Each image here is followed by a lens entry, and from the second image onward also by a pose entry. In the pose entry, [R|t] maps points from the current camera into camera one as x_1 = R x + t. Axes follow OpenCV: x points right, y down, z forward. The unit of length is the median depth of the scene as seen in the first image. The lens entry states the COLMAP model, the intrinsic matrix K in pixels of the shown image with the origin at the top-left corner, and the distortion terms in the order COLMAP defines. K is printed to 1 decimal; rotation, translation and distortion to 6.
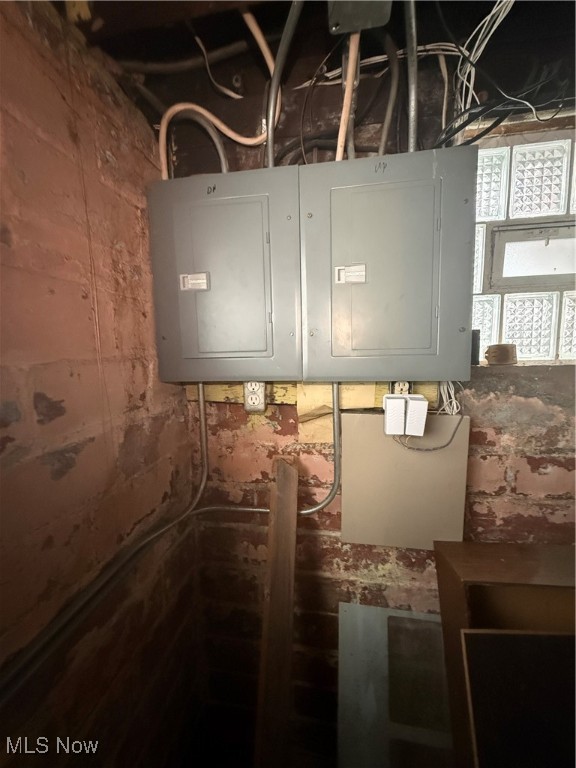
lens RADIAL K [[305.5, 0, 287.8], [0, 305.5, 385.0], [0, 0, 1]] dist [-0.002078, 0.000380]
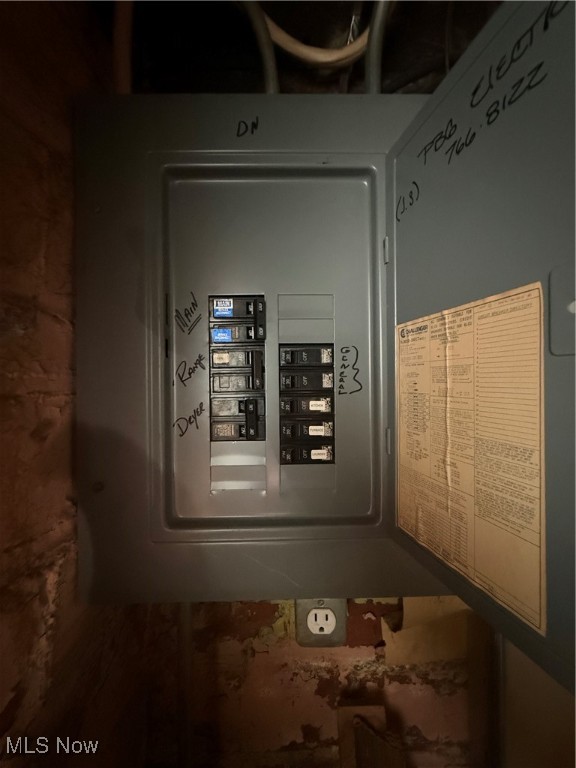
lens RADIAL K [[305.5, 0, 286.5], [0, 305.5, 383.4], [0, 0, 1]] dist [-0.002078, 0.000380]
pose [[0.986788, 0.013875, 0.161420, -0.203833], [0.004426, 0.993645, -0.112469, -0.201578], [-0.161955, 0.111697, 0.980456, 0.496667]]
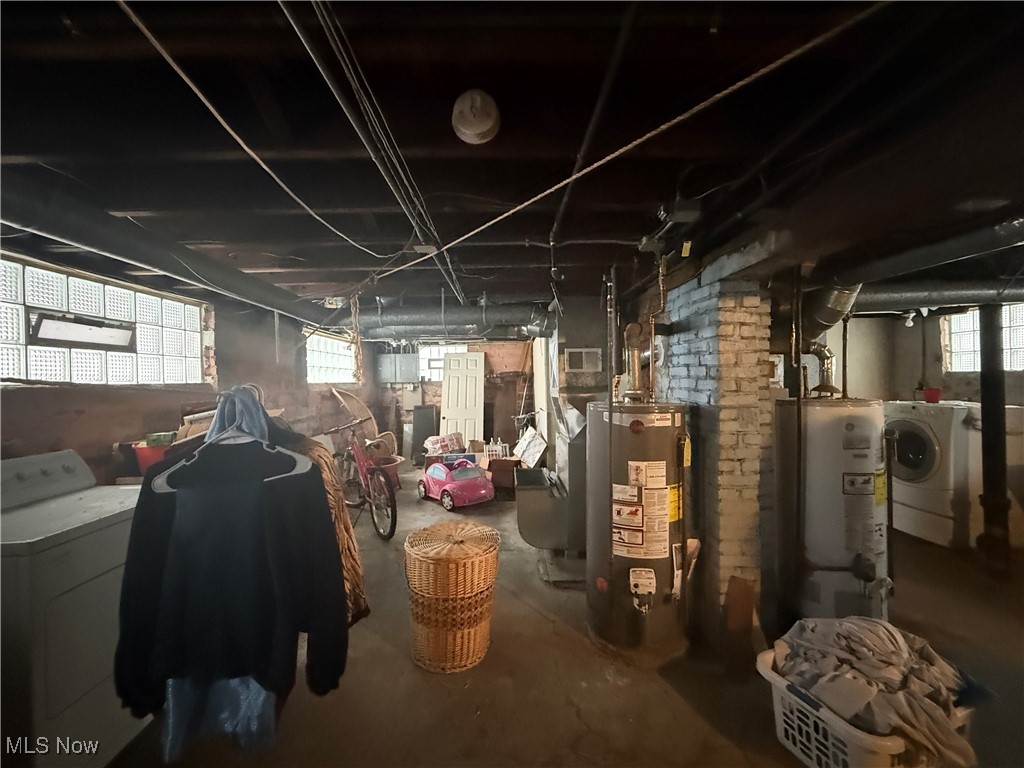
lens RADIAL K [[407.3, 0, 510.9], [0, 407.3, 383.2], [0, 0, 1]] dist [-0.002078, 0.000380]
pose [[0.987723, 0.016119, 0.155384, 0.915745], [0.000860, 0.994086, -0.108590, 0.769539], [-0.156215, 0.107391, 0.981868, -6.530577]]
